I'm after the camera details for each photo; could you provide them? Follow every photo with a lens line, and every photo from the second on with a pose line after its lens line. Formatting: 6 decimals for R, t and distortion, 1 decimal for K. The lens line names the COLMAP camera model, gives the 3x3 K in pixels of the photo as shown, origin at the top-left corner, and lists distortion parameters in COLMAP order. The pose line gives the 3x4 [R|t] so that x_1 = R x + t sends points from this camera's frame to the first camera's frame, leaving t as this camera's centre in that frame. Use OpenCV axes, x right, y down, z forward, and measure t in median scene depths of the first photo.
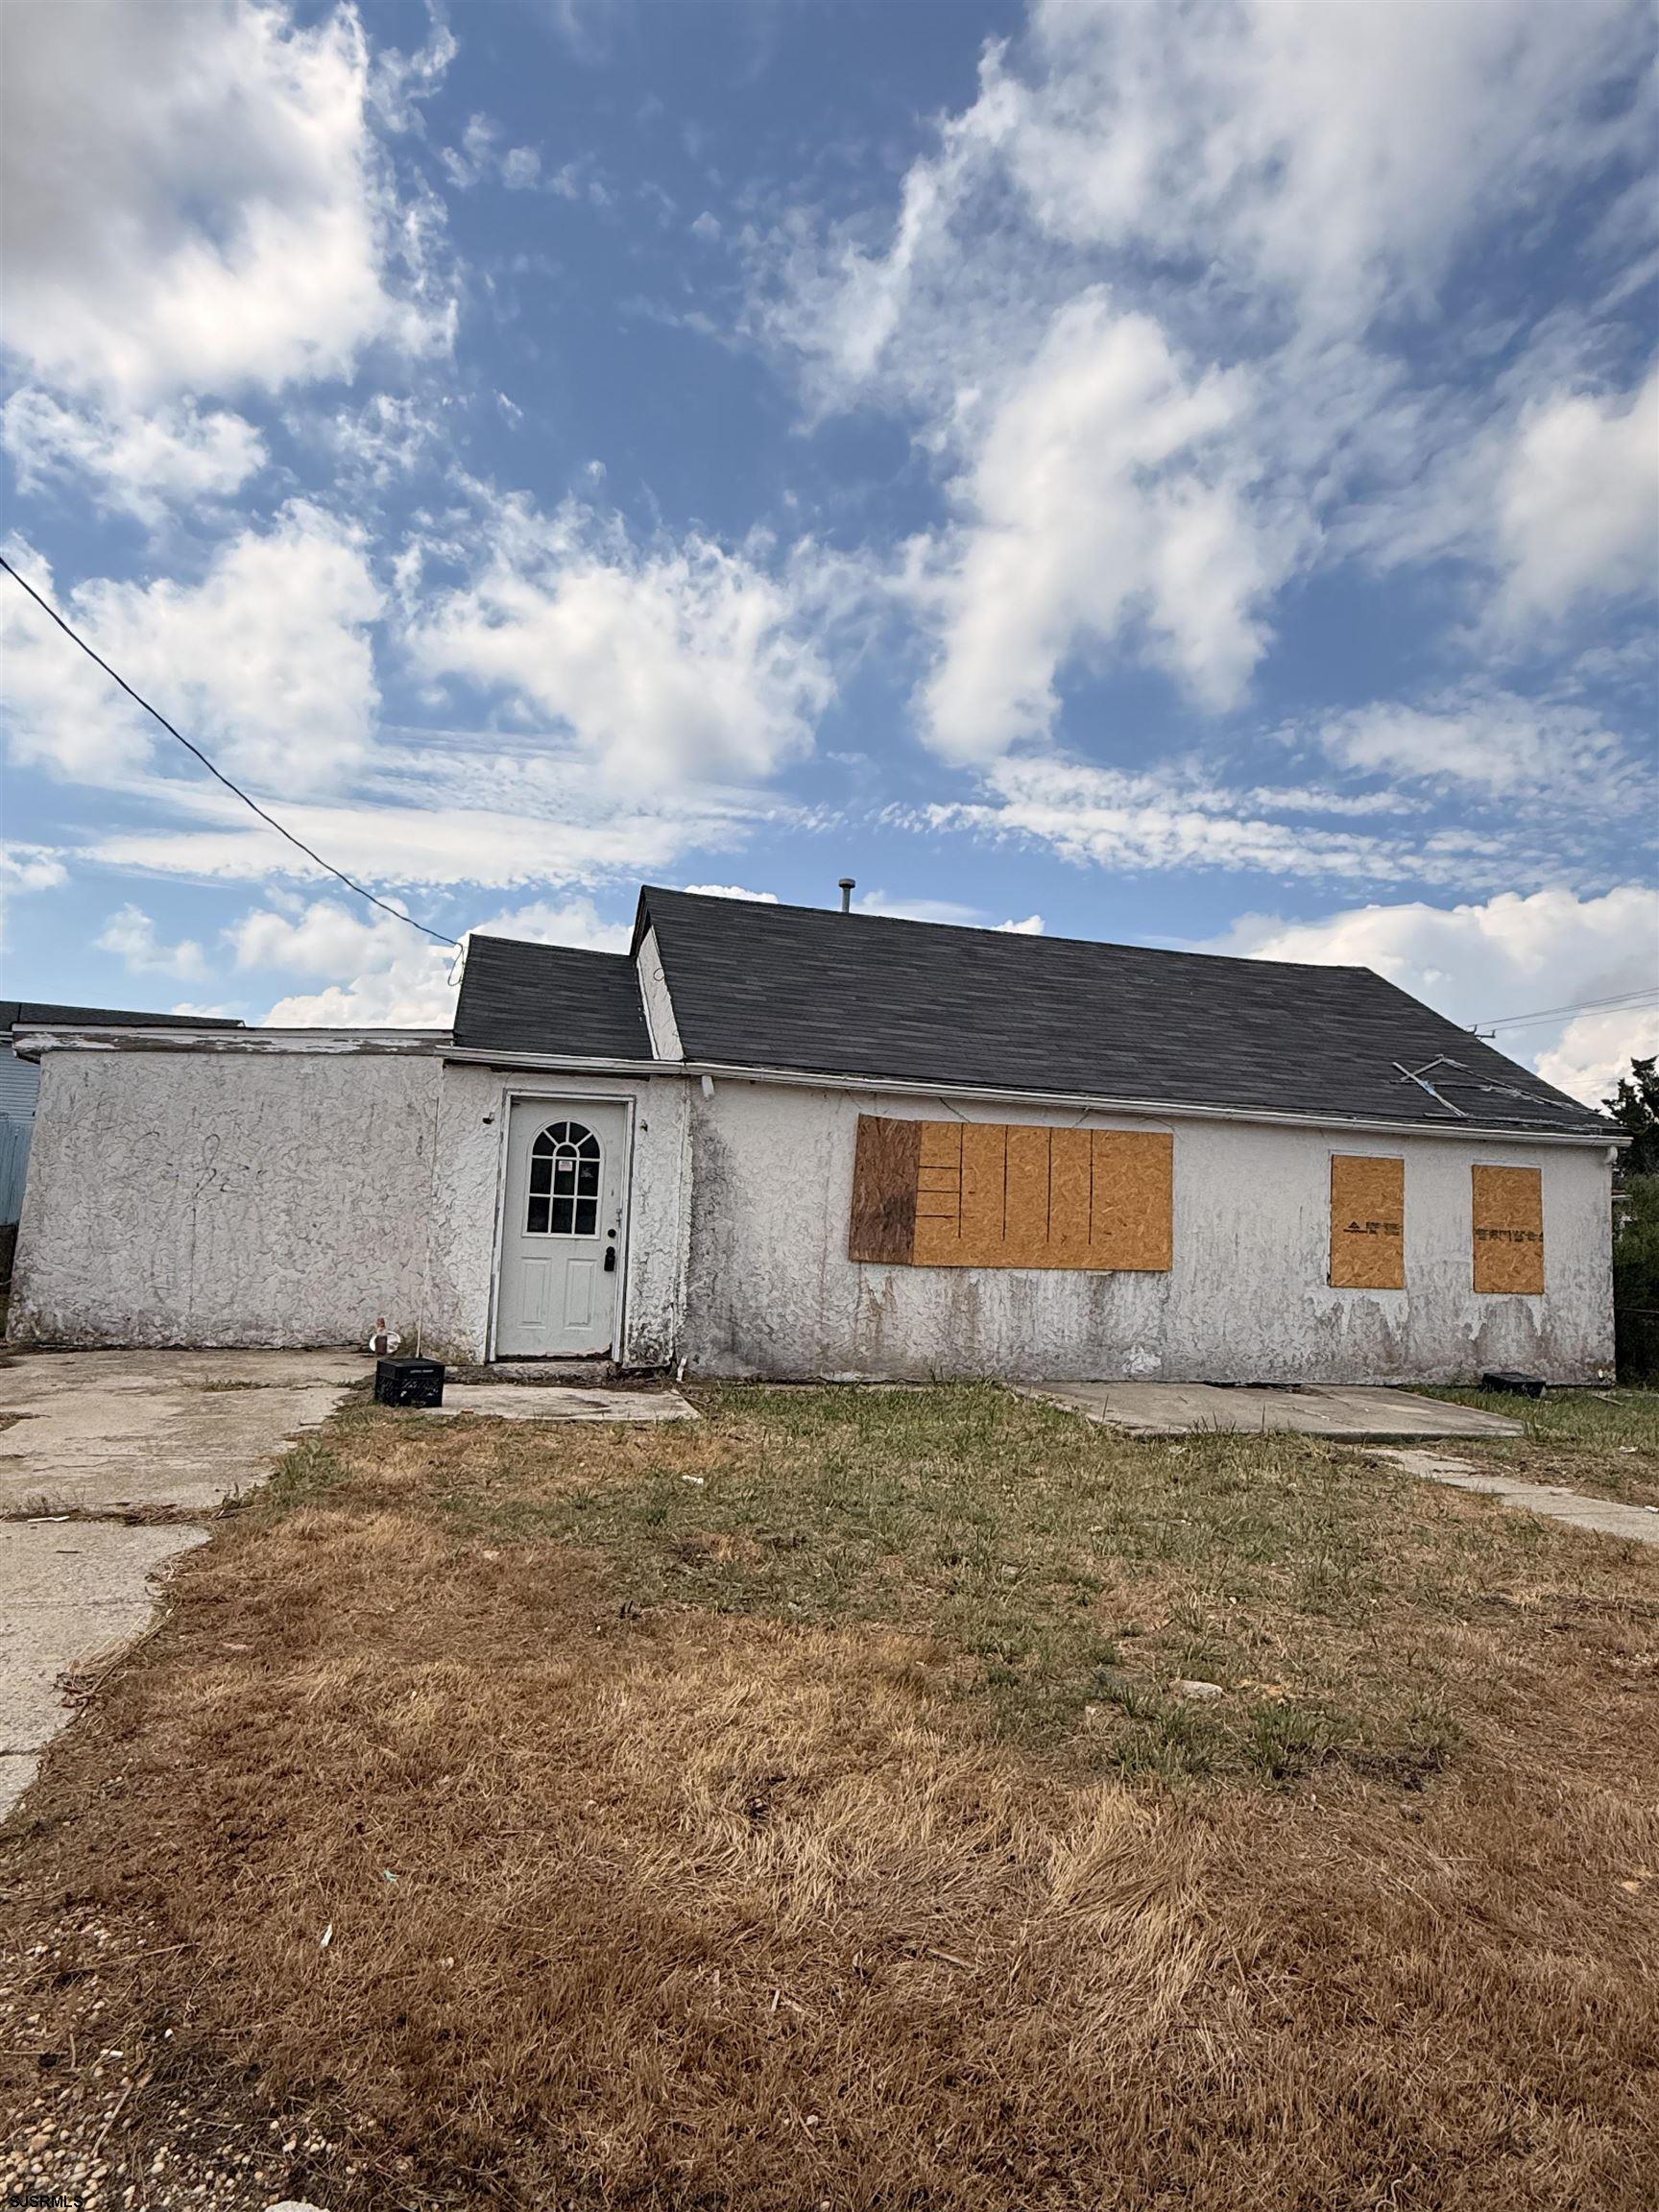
lens RADIAL K [[1269.9, 0, 840.0], [0, 1269.9, 1089.2], [0, 0, 1]] dist [-0.002655, -0.002224]
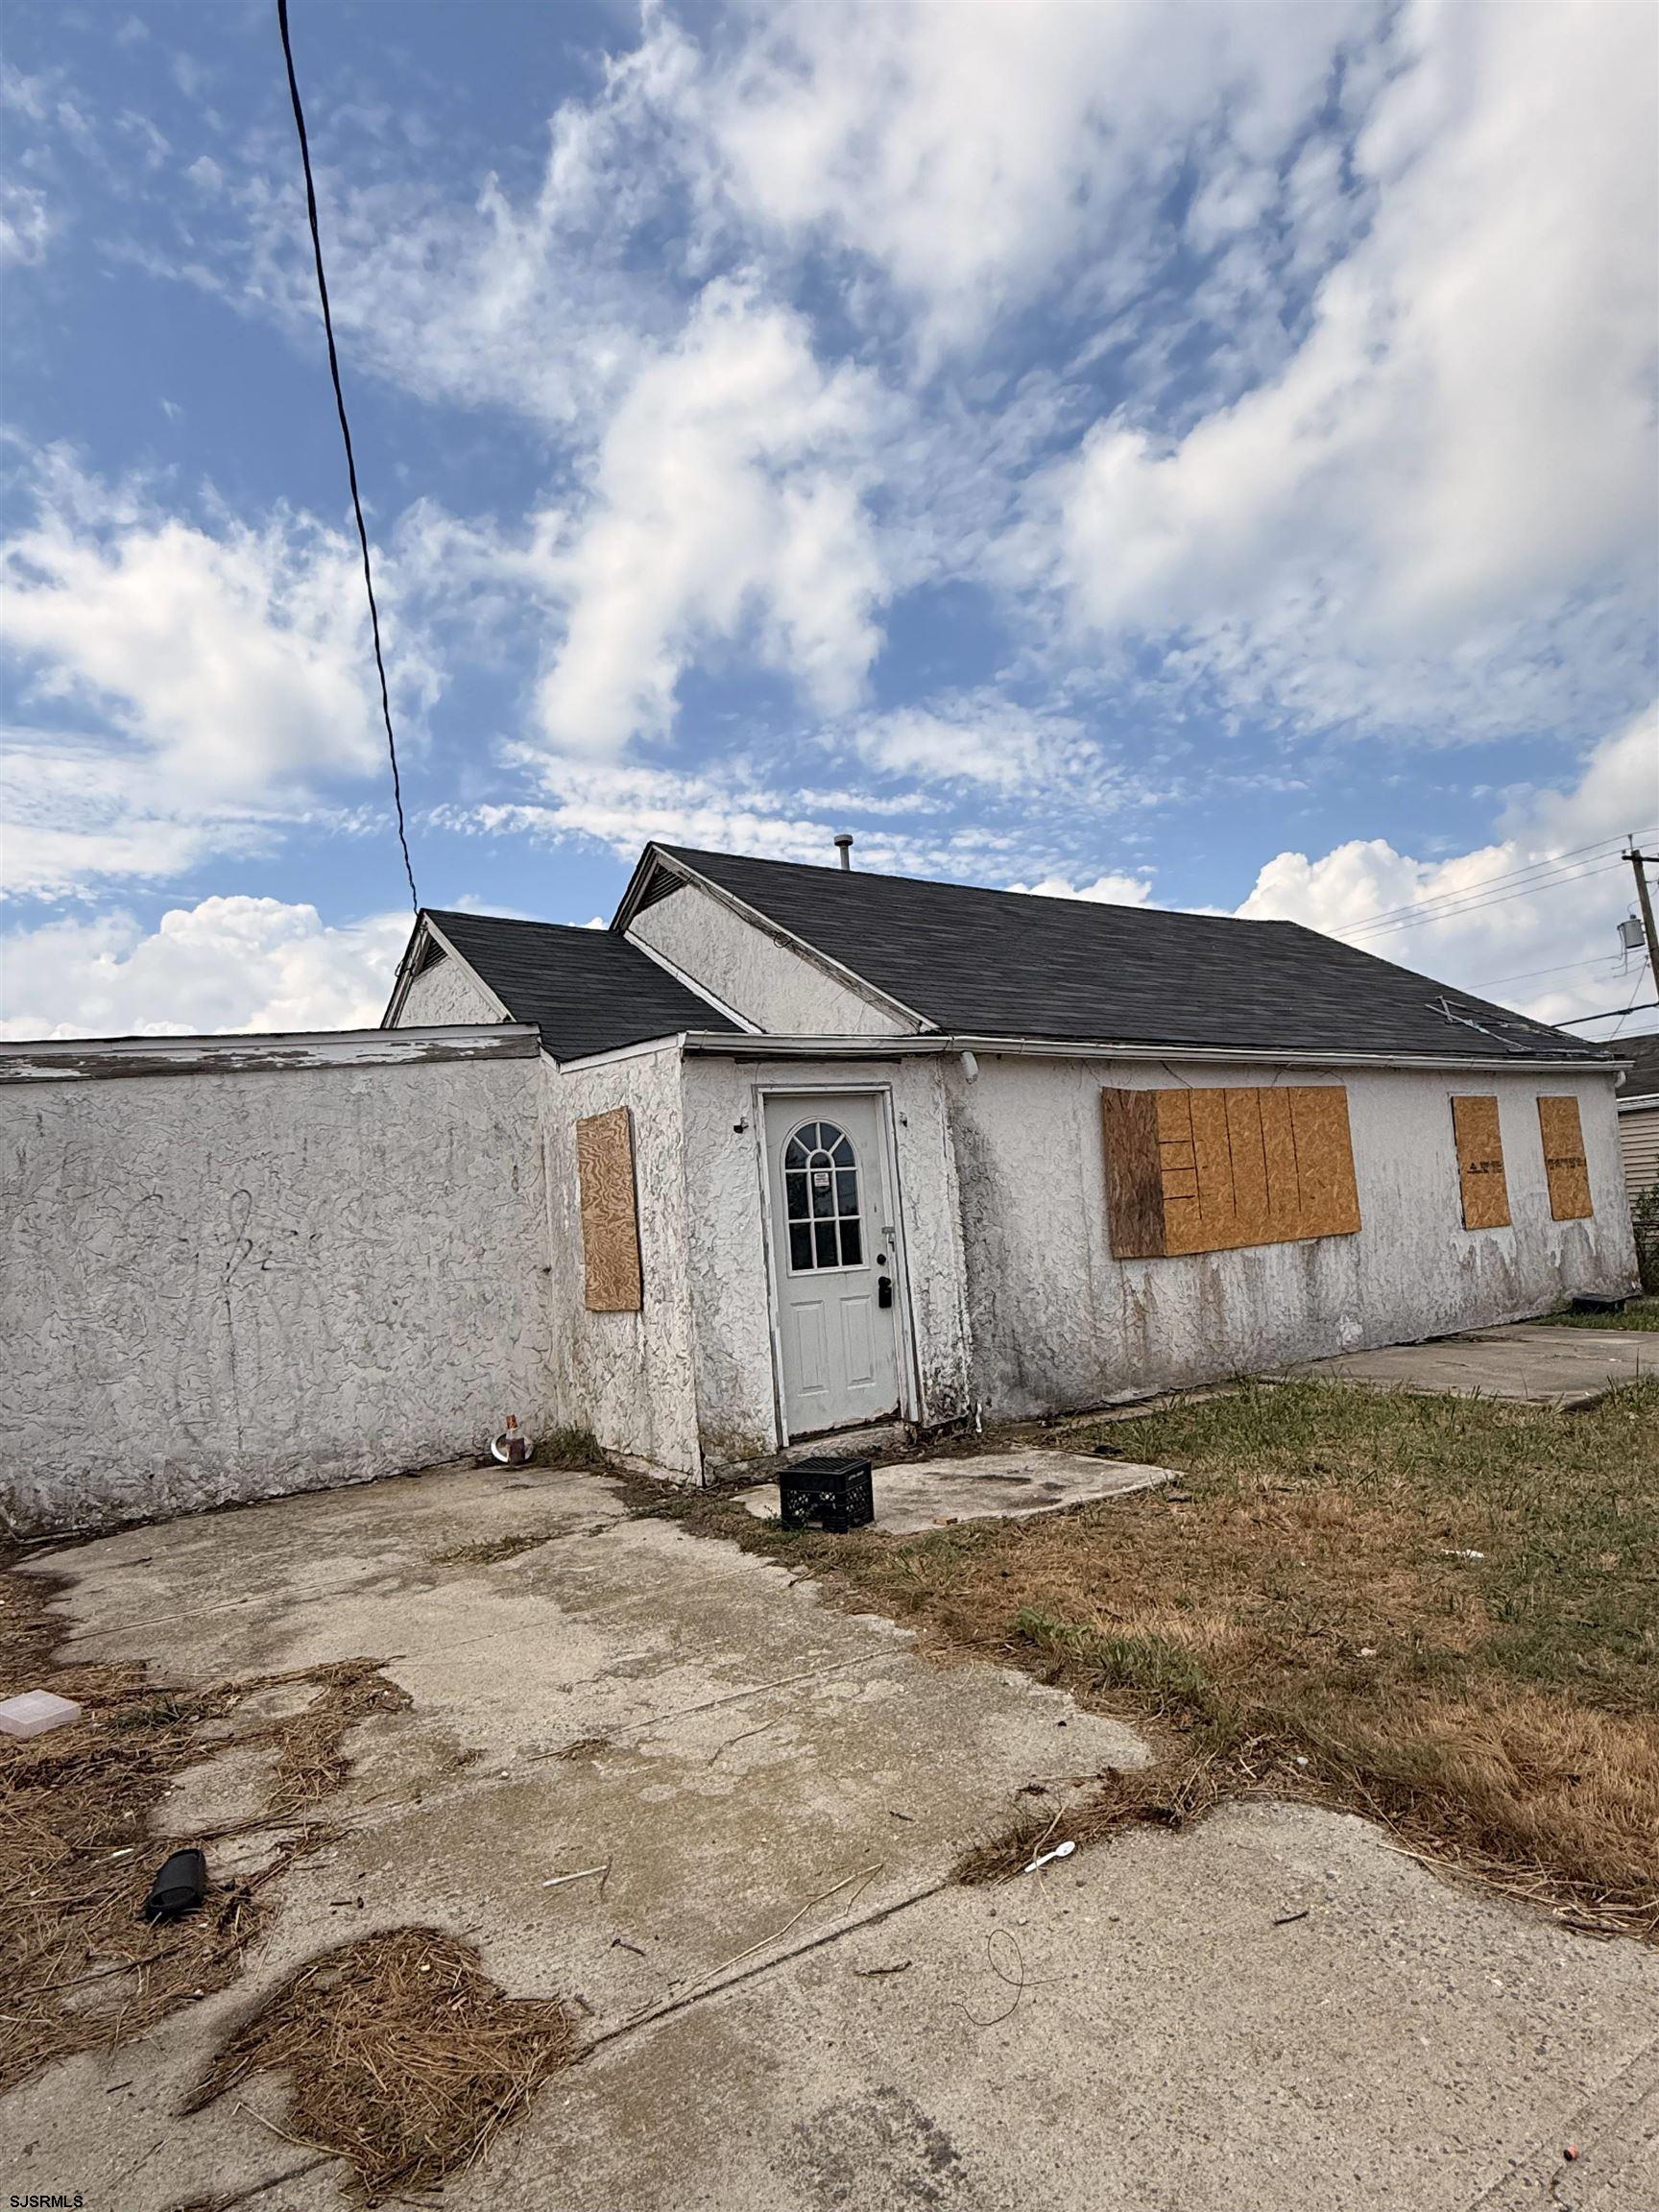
lens RADIAL K [[1269.9, 0, 845.6], [0, 1269.9, 1068.4], [0, 0, 1]] dist [-0.002655, -0.002224]
pose [[0.942581, -0.070720, 0.326405, -0.441040], [0.076122, 0.997091, -0.003788, -0.003200], [-0.325188, 0.028417, 0.945222, 0.255596]]
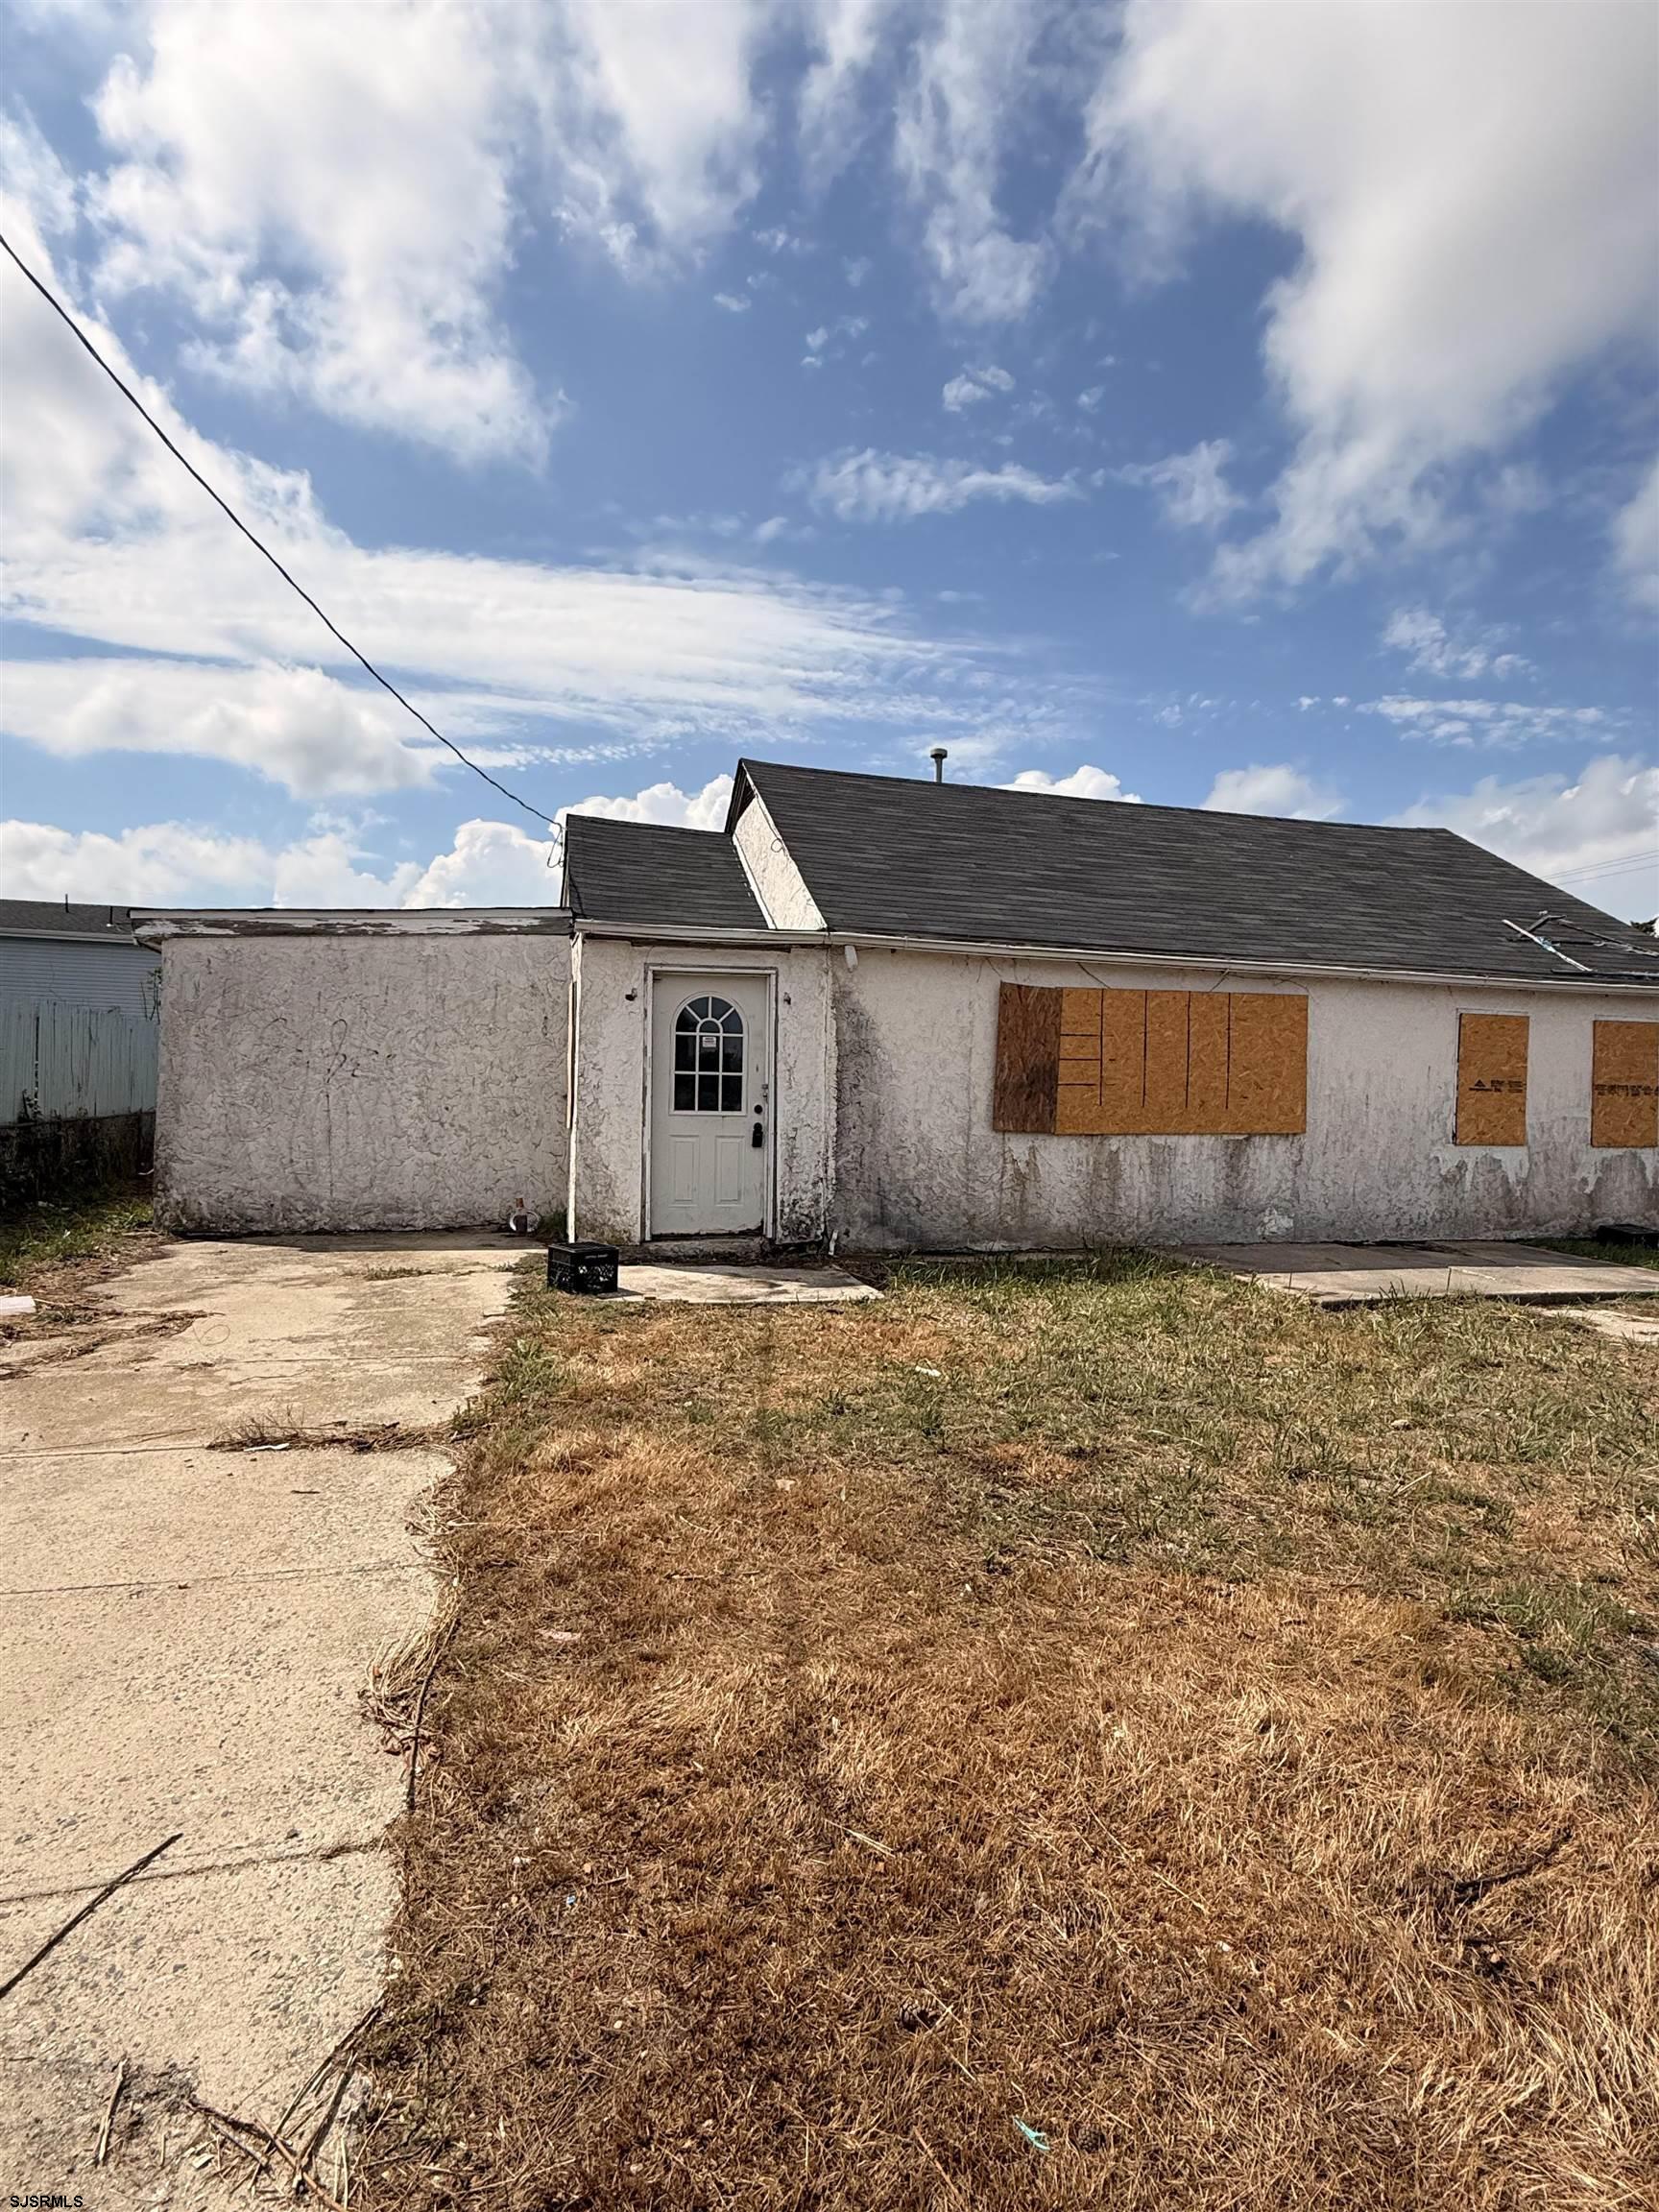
lens RADIAL K [[1141.9, 0, 838.7], [0, 1141.9, 1099.5], [0, 0, 1]] dist [-0.004341, 0.000707]
pose [[0.999692, -0.023230, -0.008717, -0.107692], [0.024055, 0.993527, 0.111018, 0.009010], [0.006082, -0.111193, 0.993780, 0.120322]]
